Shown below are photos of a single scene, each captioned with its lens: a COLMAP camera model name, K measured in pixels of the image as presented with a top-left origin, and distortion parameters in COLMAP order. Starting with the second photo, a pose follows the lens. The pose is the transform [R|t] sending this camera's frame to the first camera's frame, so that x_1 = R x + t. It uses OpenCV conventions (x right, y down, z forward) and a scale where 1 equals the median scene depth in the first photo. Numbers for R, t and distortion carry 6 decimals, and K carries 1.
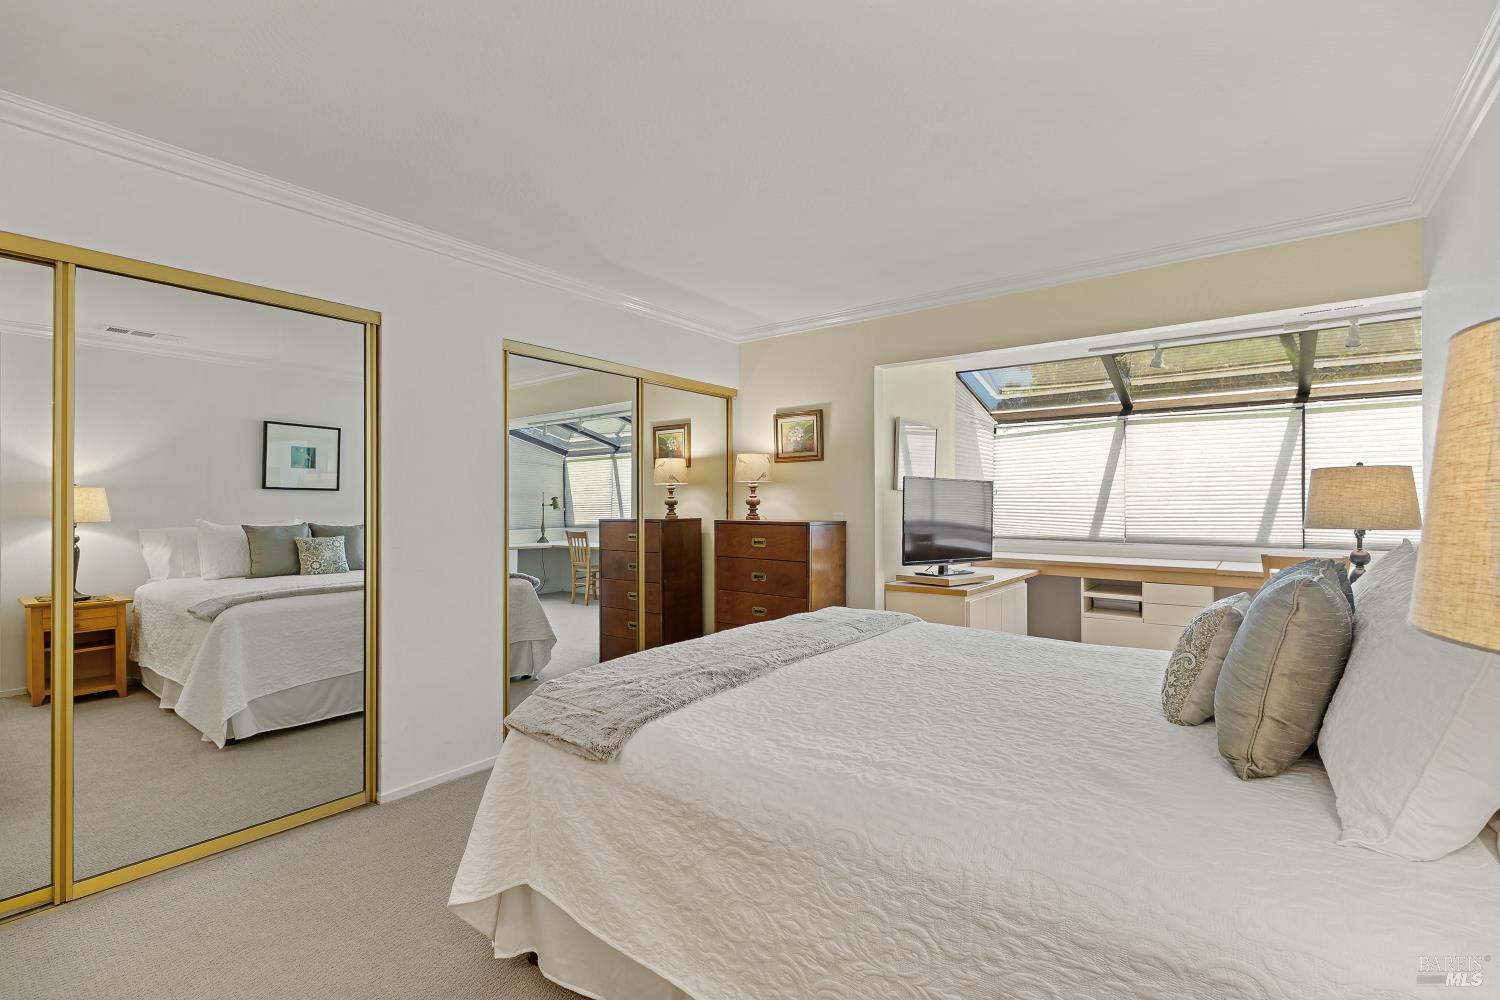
lens RADIAL K [[657.4, 0, 747.1], [0, 657.4, 500.3], [0, 0, 1]] dist [-0.001836, -0.000160]
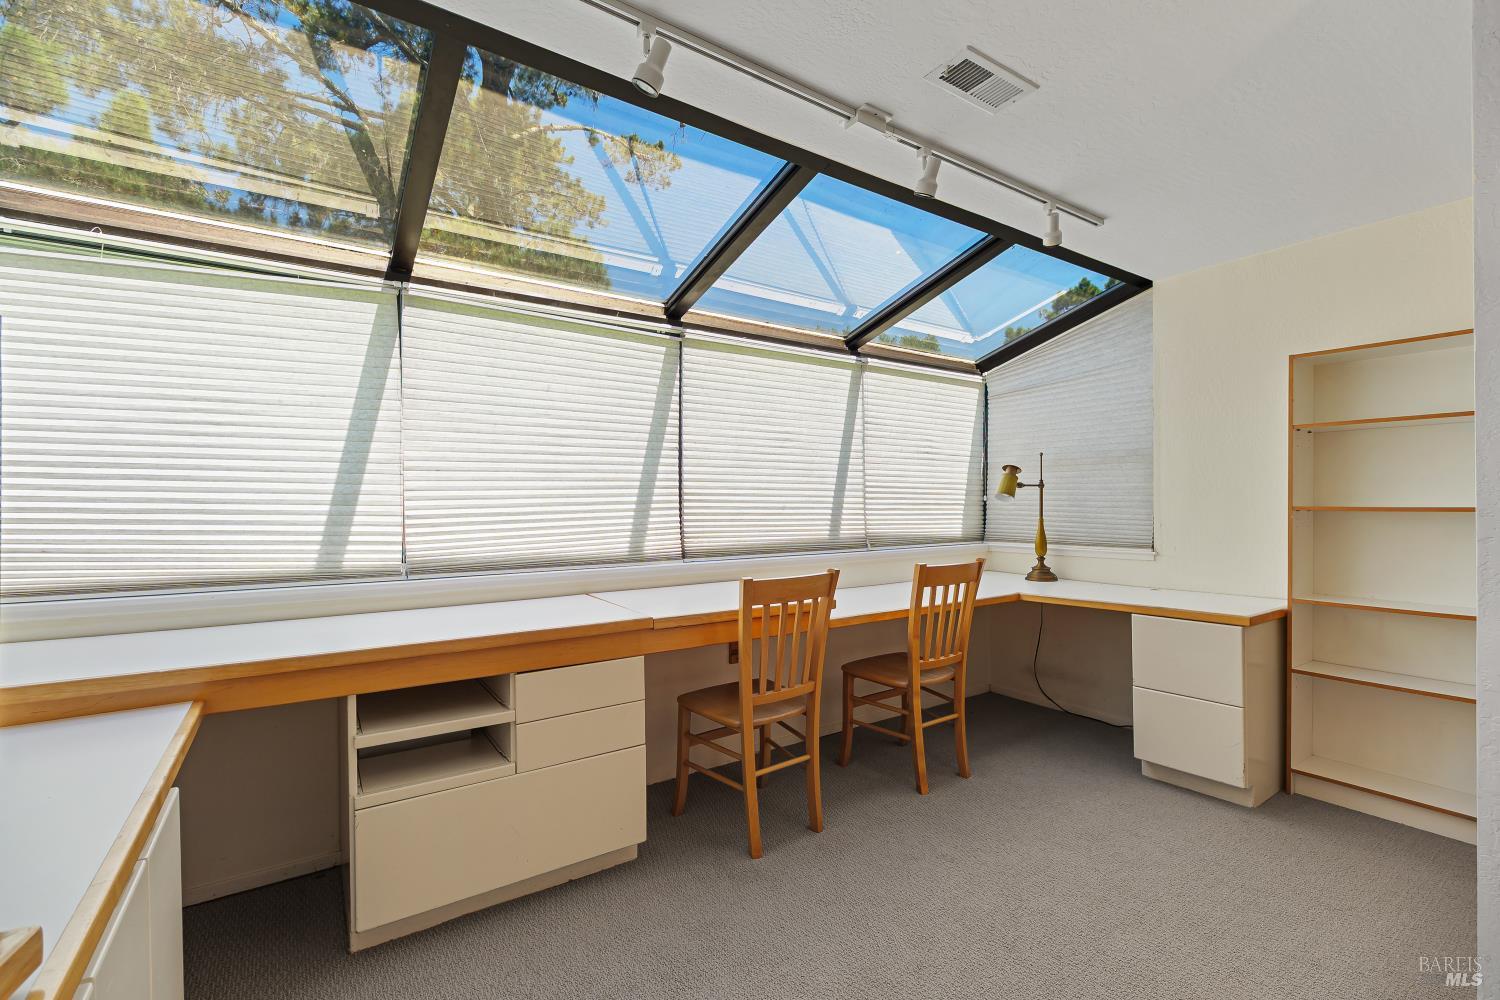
lens RADIAL K [[657.4, 0, 752.9], [0, 657.4, 505.0], [0, 0, 1]] dist [-0.001836, -0.000160]
pose [[0.289961, -0.003812, 0.957031, 0.288310], [0.000274, 0.999992, 0.003900, 0.020584], [-0.957038, -0.000869, 0.289960, 0.826657]]
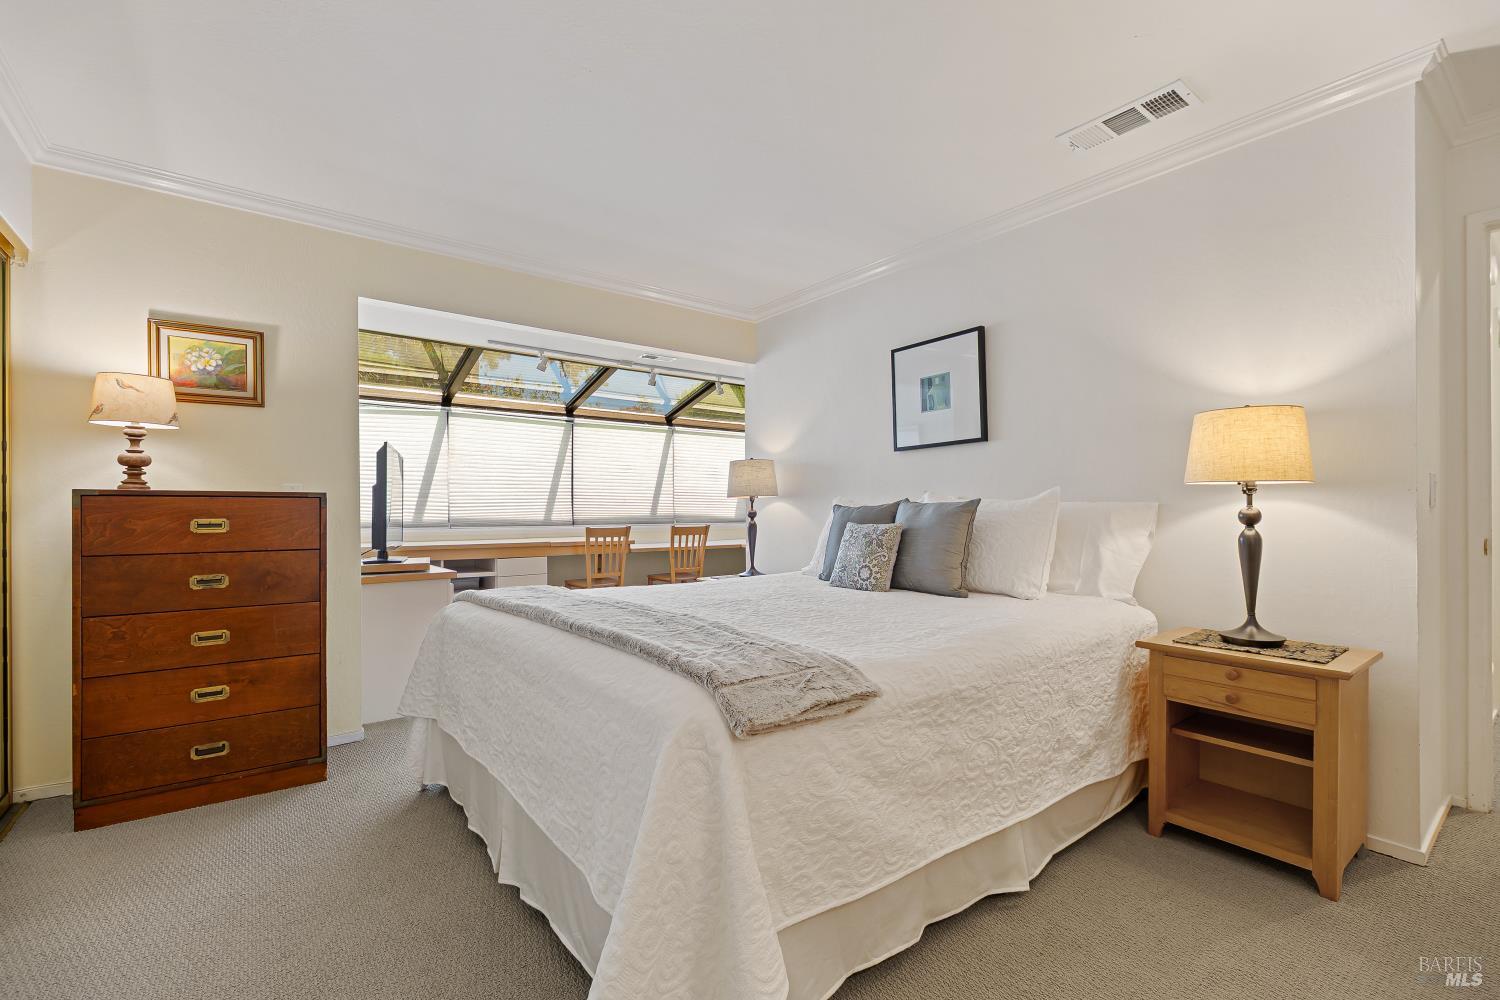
lens RADIAL K [[657.4, 0, 750.0], [0, 657.4, 509.1], [0, 0, 1]] dist [-0.001836, -0.000160]
pose [[0.256569, 0.001874, 0.966524, -0.409592], [-0.003783, 0.999992, -0.000935, 0.043891], [-0.966518, -0.003416, 0.256574, 0.326504]]
